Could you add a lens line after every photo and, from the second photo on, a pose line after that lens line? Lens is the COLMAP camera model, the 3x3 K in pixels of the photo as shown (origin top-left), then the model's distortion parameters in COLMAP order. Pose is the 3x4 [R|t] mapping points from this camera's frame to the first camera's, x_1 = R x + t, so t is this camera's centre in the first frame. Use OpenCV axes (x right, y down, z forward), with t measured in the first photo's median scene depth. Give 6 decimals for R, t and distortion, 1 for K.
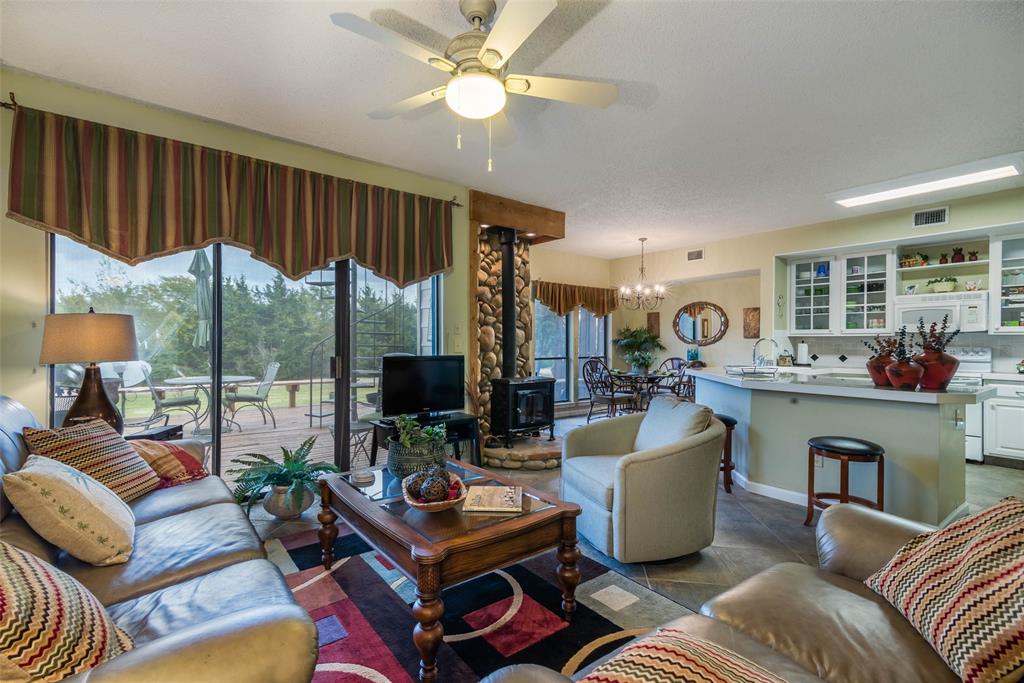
lens RADIAL K [[468.1, 0, 501.7], [0, 468.1, 343.1], [0, 0, 1]] dist [0.014171, -0.001450]
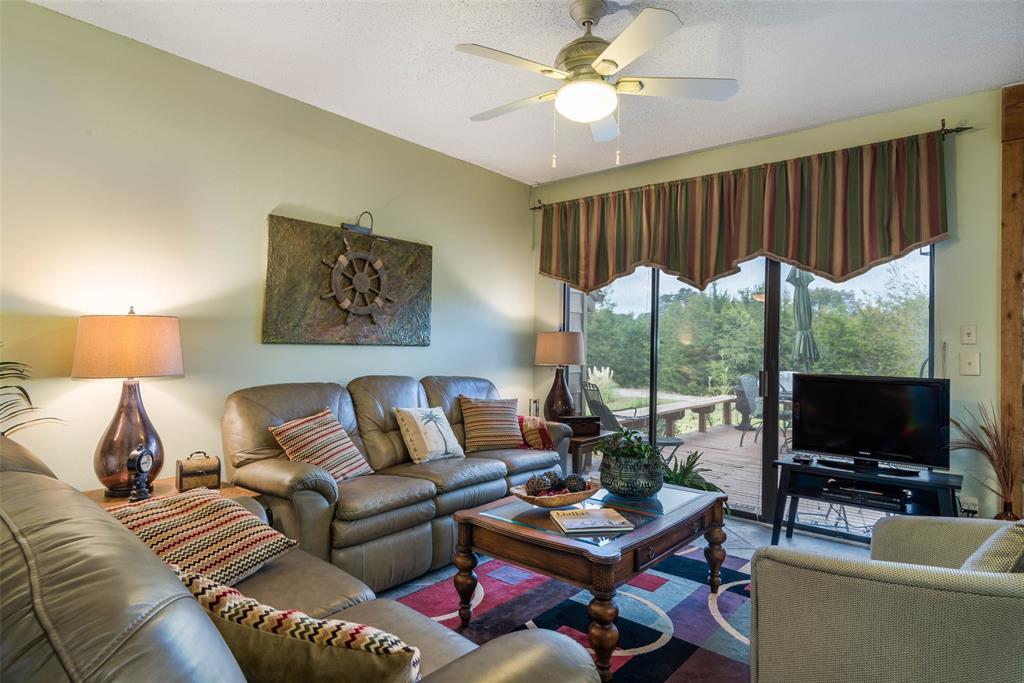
lens RADIAL K [[561.6, 0, 507.6], [0, 561.6, 337.2], [0, 0, 1]] dist [0.007318, 0.001841]
pose [[0.214861, -0.018133, -0.976476, 0.370272], [-0.016631, 0.999615, -0.022222, -0.002330], [0.976503, 0.021014, 0.214476, 0.216744]]
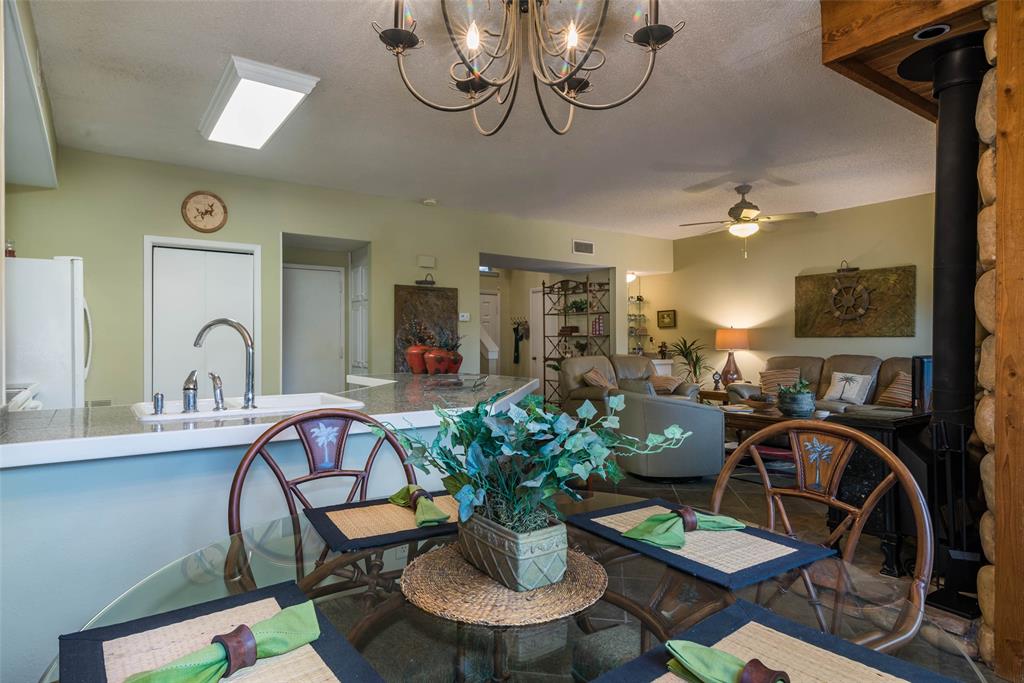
lens RADIAL K [[581.9, 0, 505.3], [0, 581.9, 338.2], [0, 0, 1]] dist [0.006378, 0.001150]
pose [[-0.999568, -0.003345, 0.029209, 0.350446], [-0.003517, 0.999977, -0.005824, 0.006824], [-0.029188, -0.005924, -0.999556, 1.390268]]
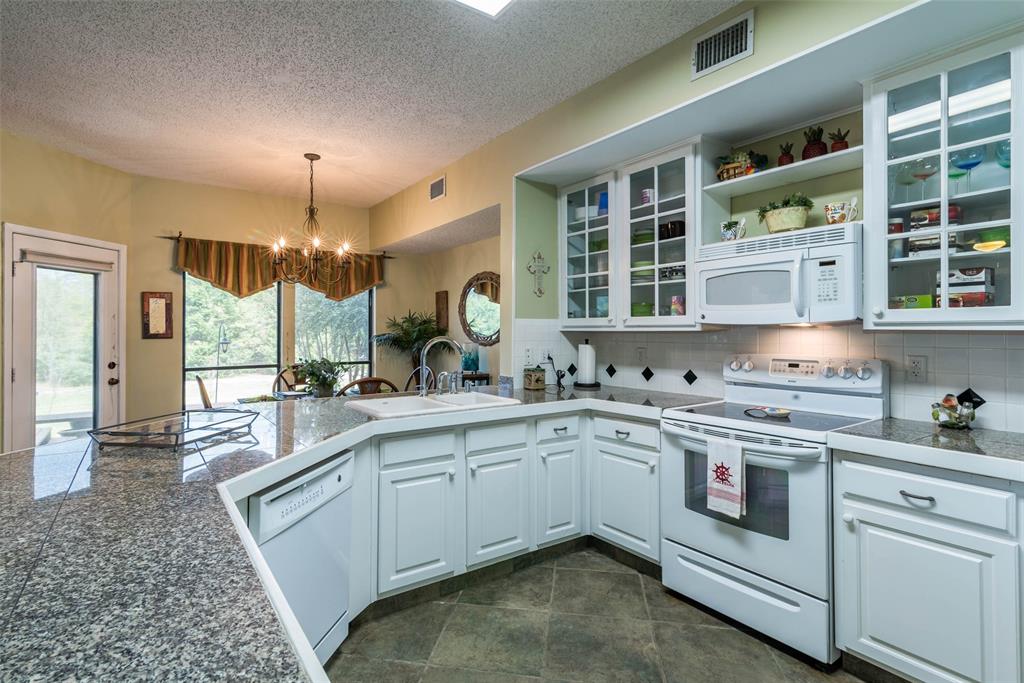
lens RADIAL K [[505.3, 0, 488.1], [0, 505.3, 329.5], [0, 0, 1]] dist [-0.001490, -0.000324]
pose [[0.999093, -0.004213, -0.042362, 0.624204], [0.003955, 0.999973, -0.006175, -0.014466], [0.042387, 0.006002, 0.999083, 0.480892]]
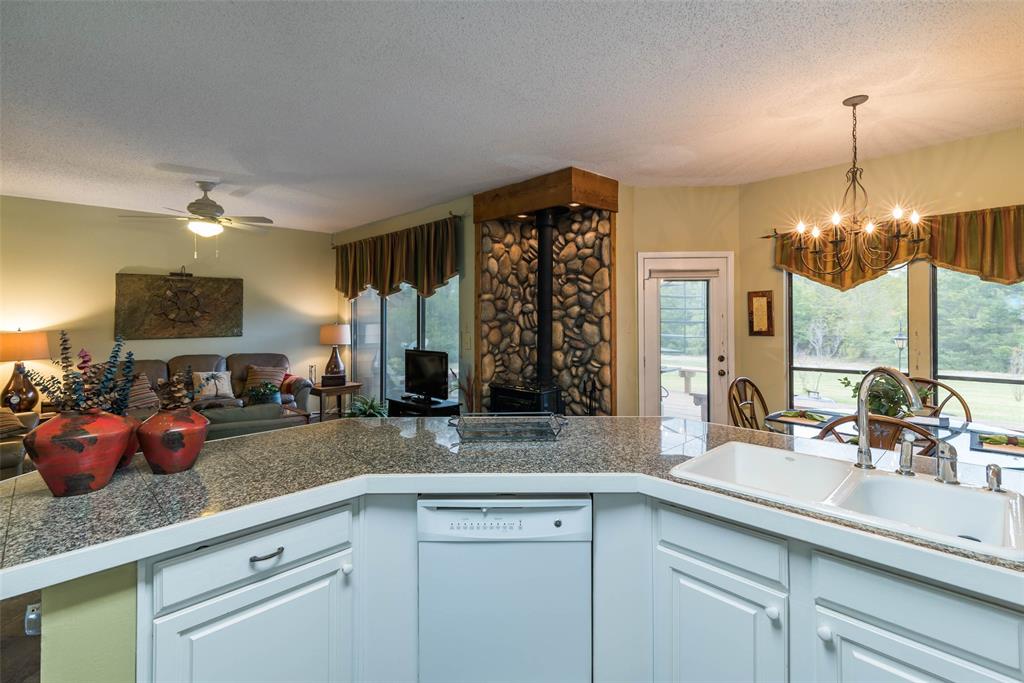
lens RADIAL K [[468.1, 0, 510.6], [0, 468.1, 313.2], [0, 0, 1]] dist [0.014171, -0.001450]
pose [[0.128119, -0.014734, -0.991649, 0.784502], [0.008956, 0.999866, -0.013699, -0.038185], [0.991718, -0.007126, 0.128233, 0.755550]]
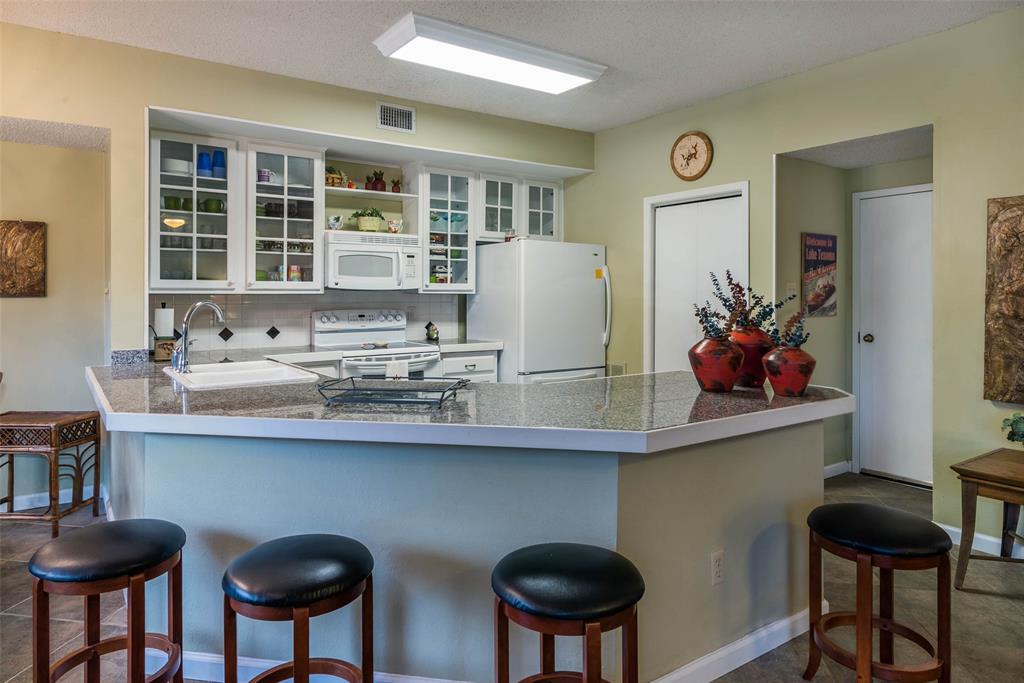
lens RADIAL K [[638.4, 0, 507.5], [0, 638.4, 301.8], [0, 0, 1]] dist [0.000117, -0.001322]
pose [[0.027380, -0.017051, 0.999480, 0.001273], [0.003184, 0.999851, 0.016970, -0.018042], [-0.999620, 0.002718, 0.027430, 0.714006]]
